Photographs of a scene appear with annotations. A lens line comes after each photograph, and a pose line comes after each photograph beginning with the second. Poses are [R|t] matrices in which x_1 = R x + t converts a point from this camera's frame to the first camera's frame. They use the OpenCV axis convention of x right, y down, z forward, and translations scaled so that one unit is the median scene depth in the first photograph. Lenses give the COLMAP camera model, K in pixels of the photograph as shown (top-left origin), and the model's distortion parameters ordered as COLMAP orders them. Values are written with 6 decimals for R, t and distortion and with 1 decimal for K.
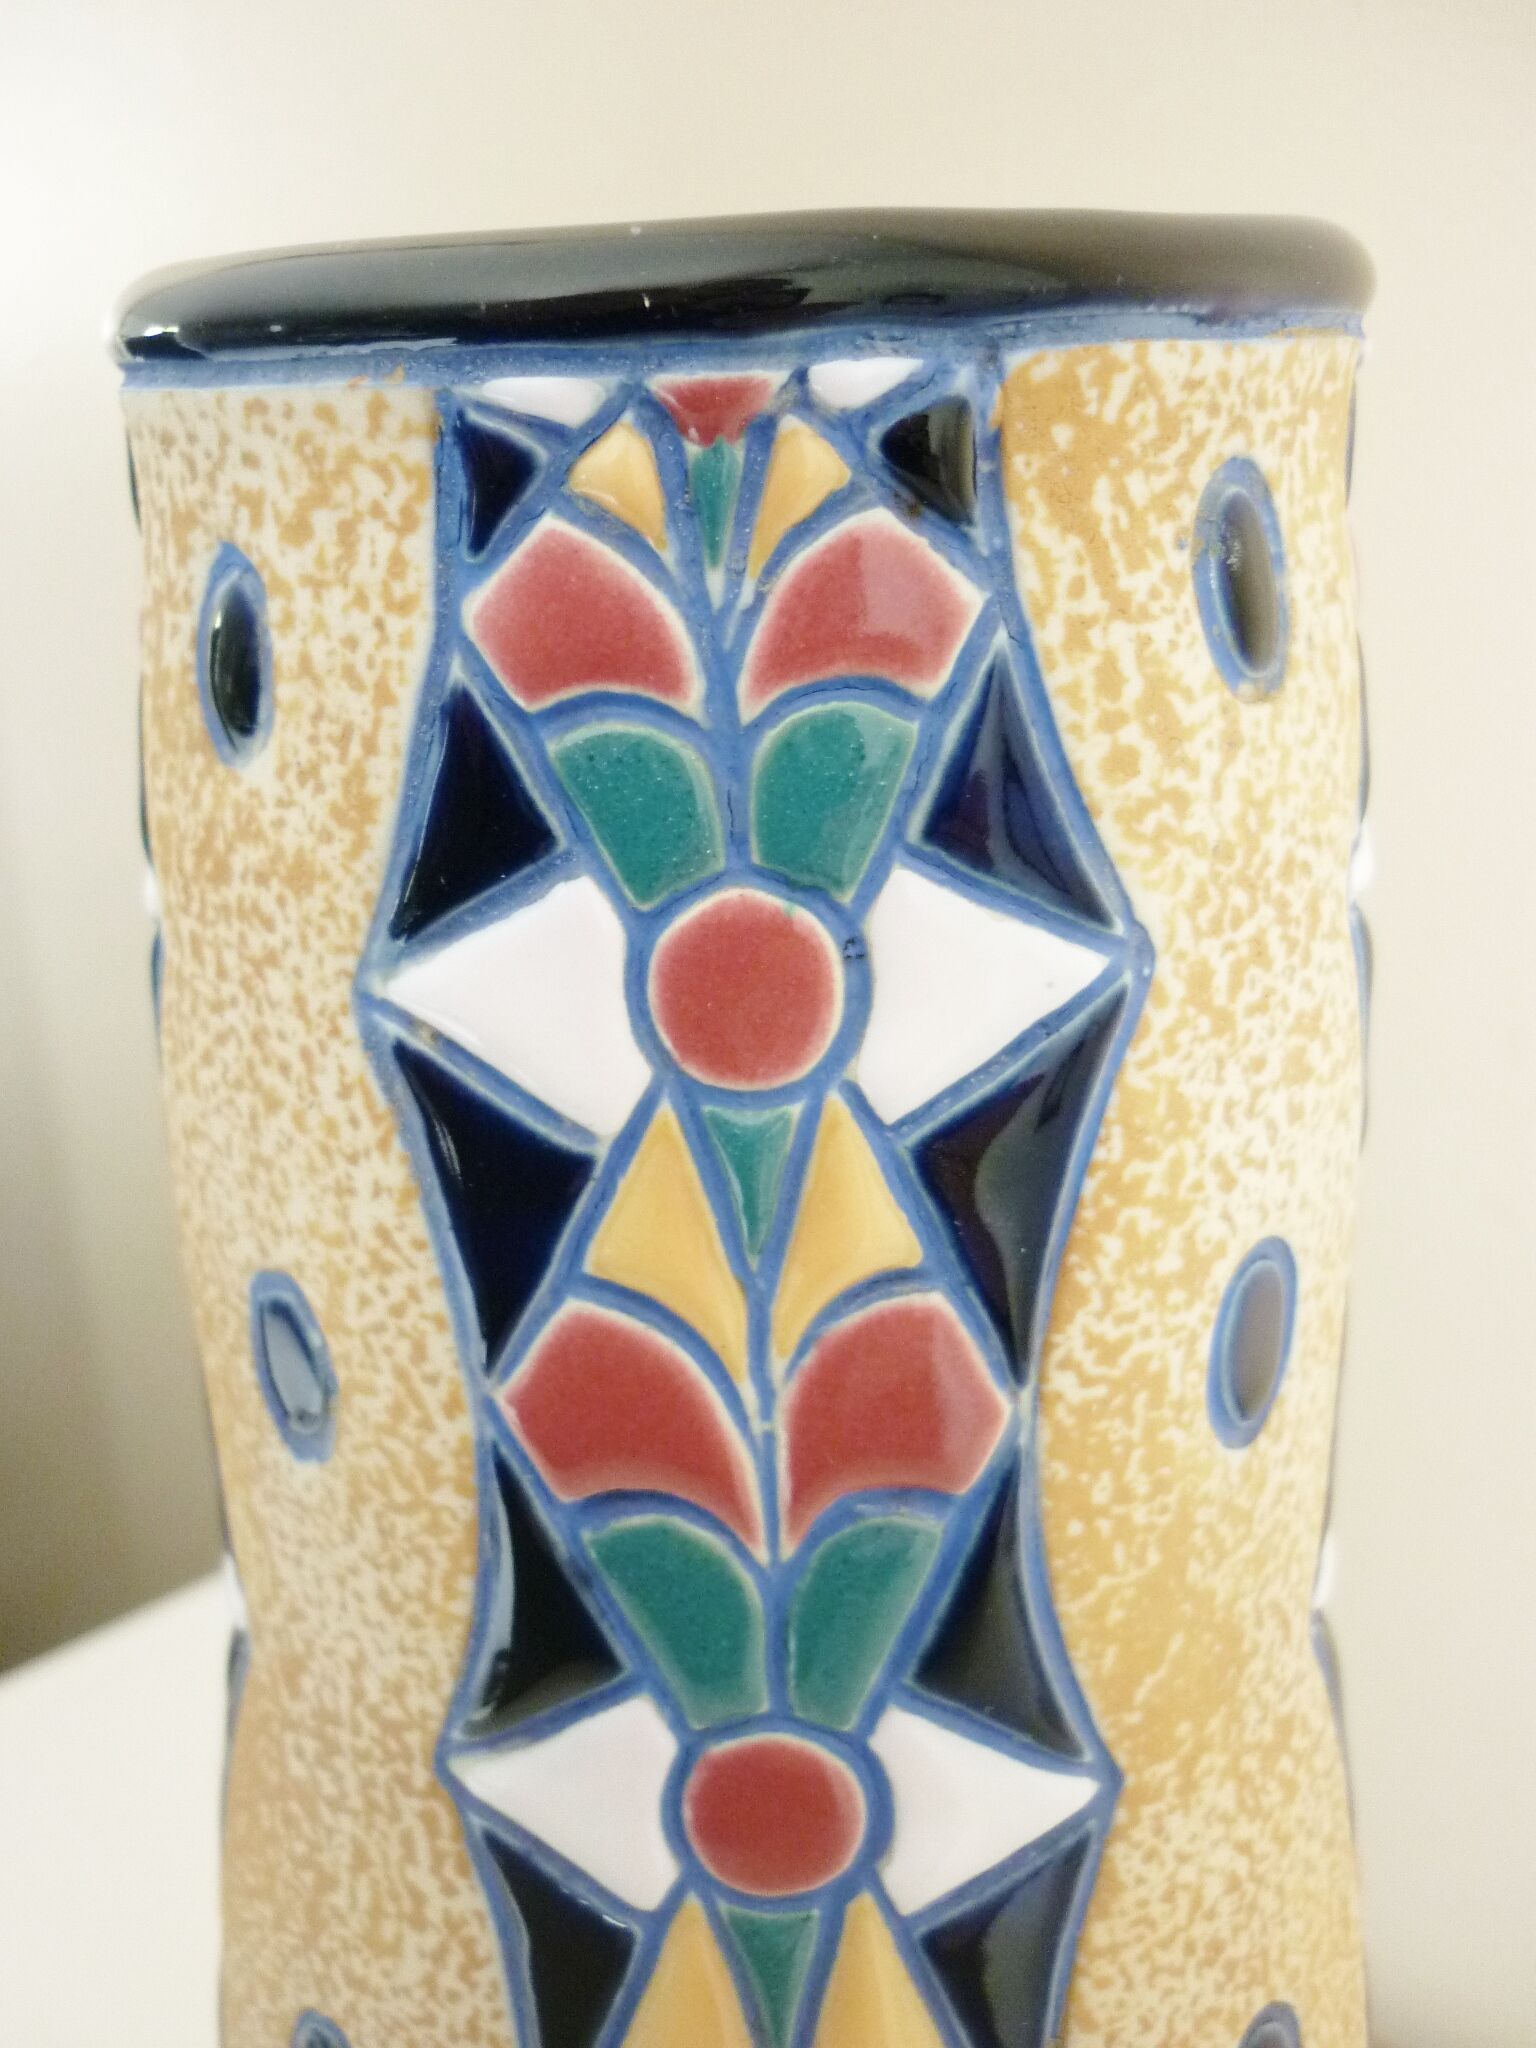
lens RADIAL K [[1998.1, 0, 768.0], [0, 1998.1, 1024.0], [0, 0, 1]] dist [-0.060460, 0.049715]
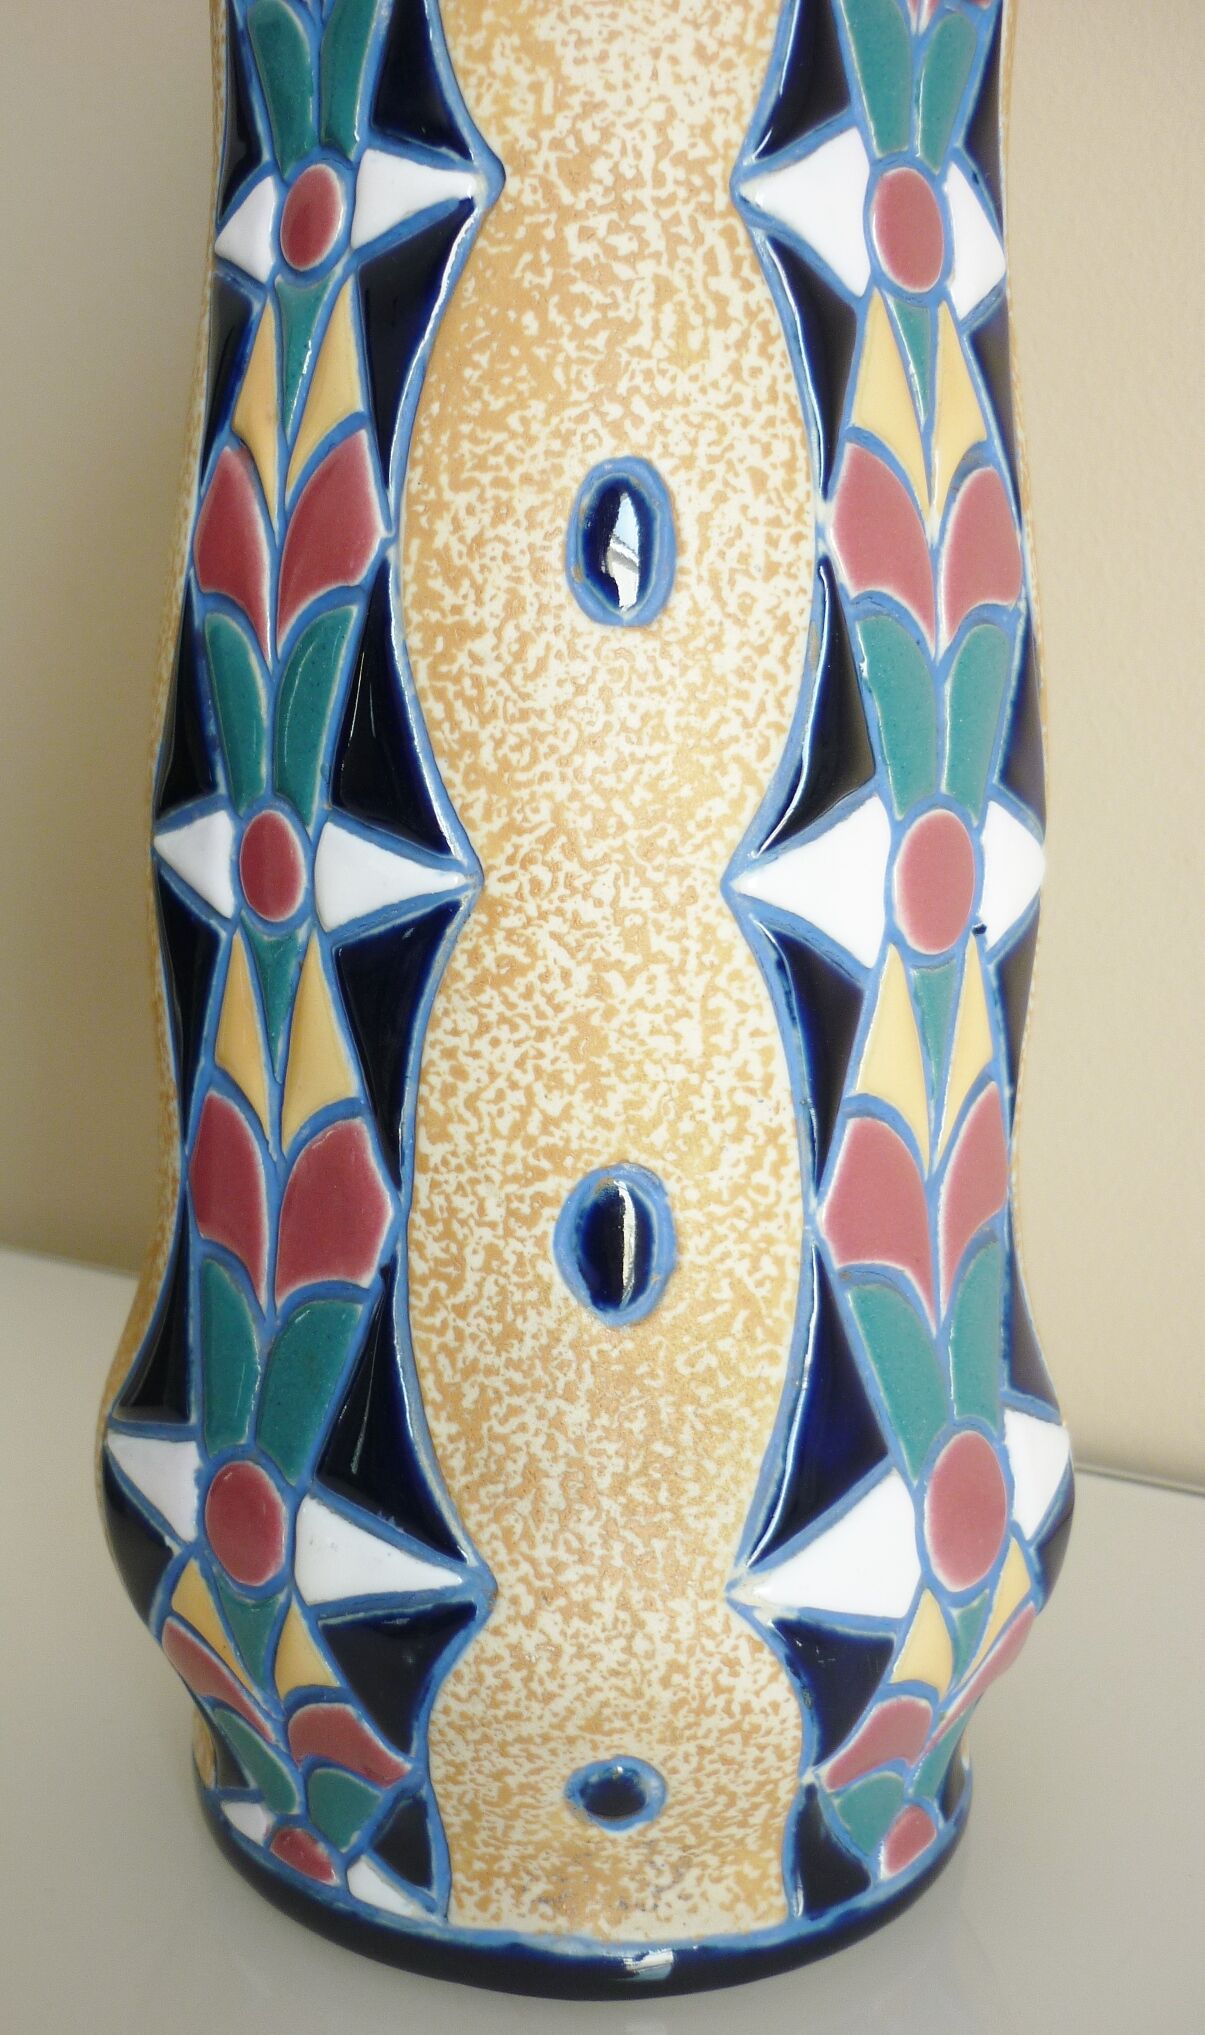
lens RADIAL K [[1831.1, 0, 447.5], [0, 1831.1, 1073.6], [0, 0, 1]] dist [-0.060265, 0.025629]
pose [[0.716246, -0.084048, 0.692768, -1.355800], [0.195712, 0.977074, -0.083804, 1.145176], [-0.669842, 0.195607, 0.716274, 0.381015]]
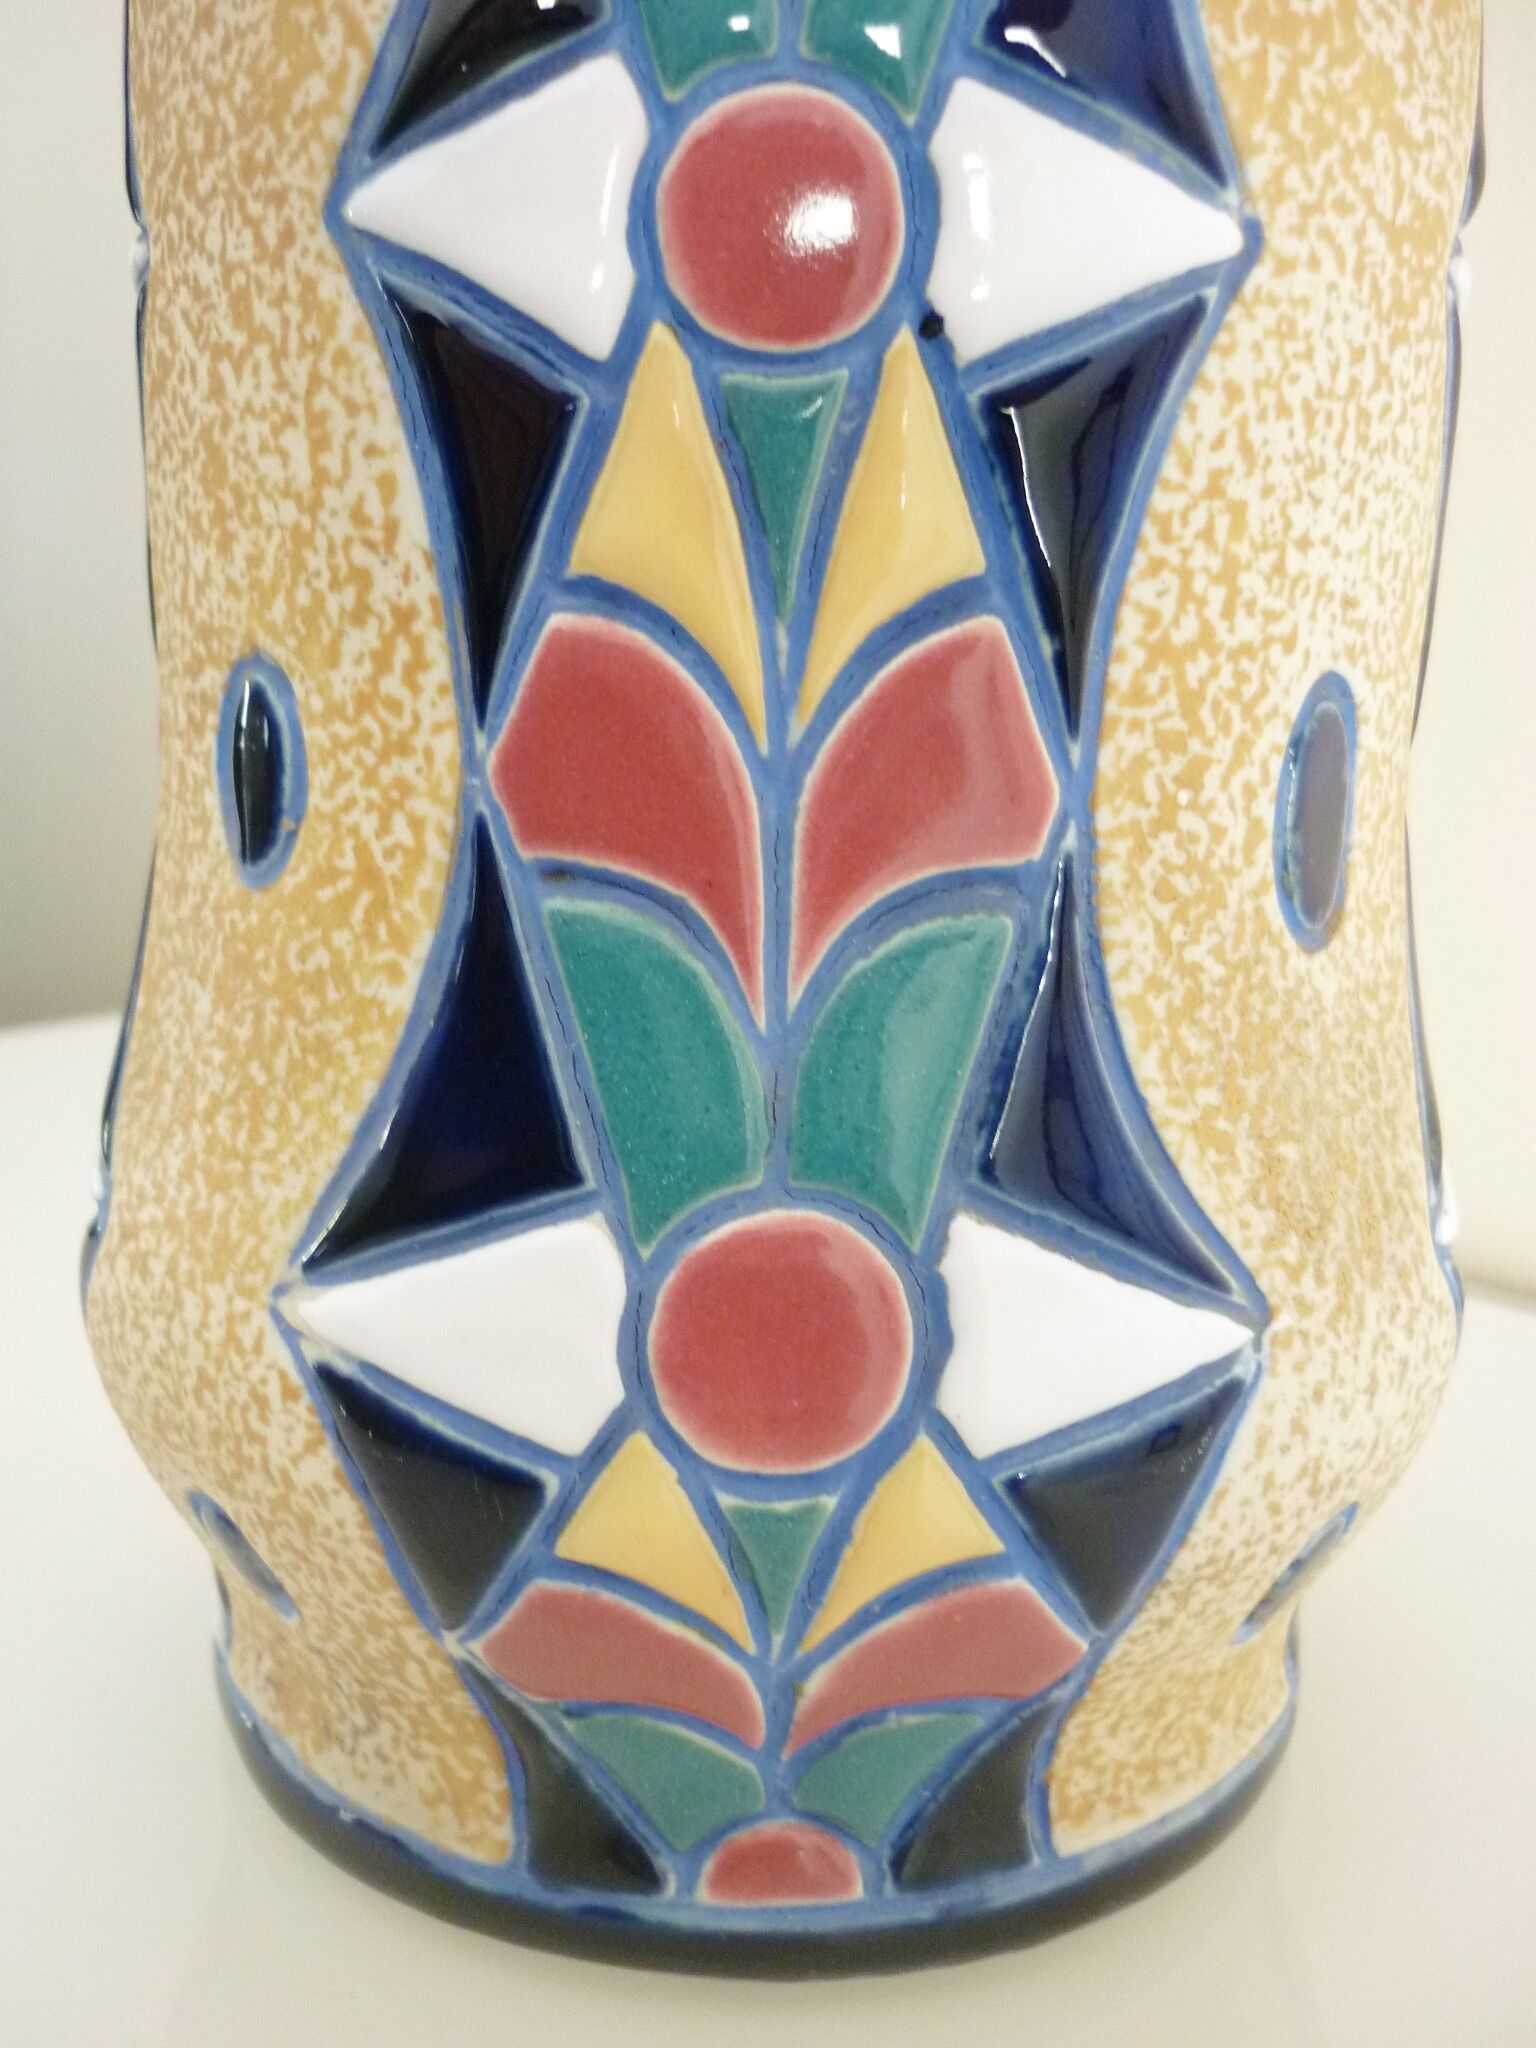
lens RADIAL K [[1998.1, 0, 768.0], [0, 1998.1, 1024.0], [0, 0, 1]] dist [-0.060460, 0.049715]
pose [[0.998597, 0.052637, 0.005773, 0.022283], [-0.051807, 0.993718, -0.099200, 1.416530], [-0.010959, 0.098762, 0.995051, 0.273062]]
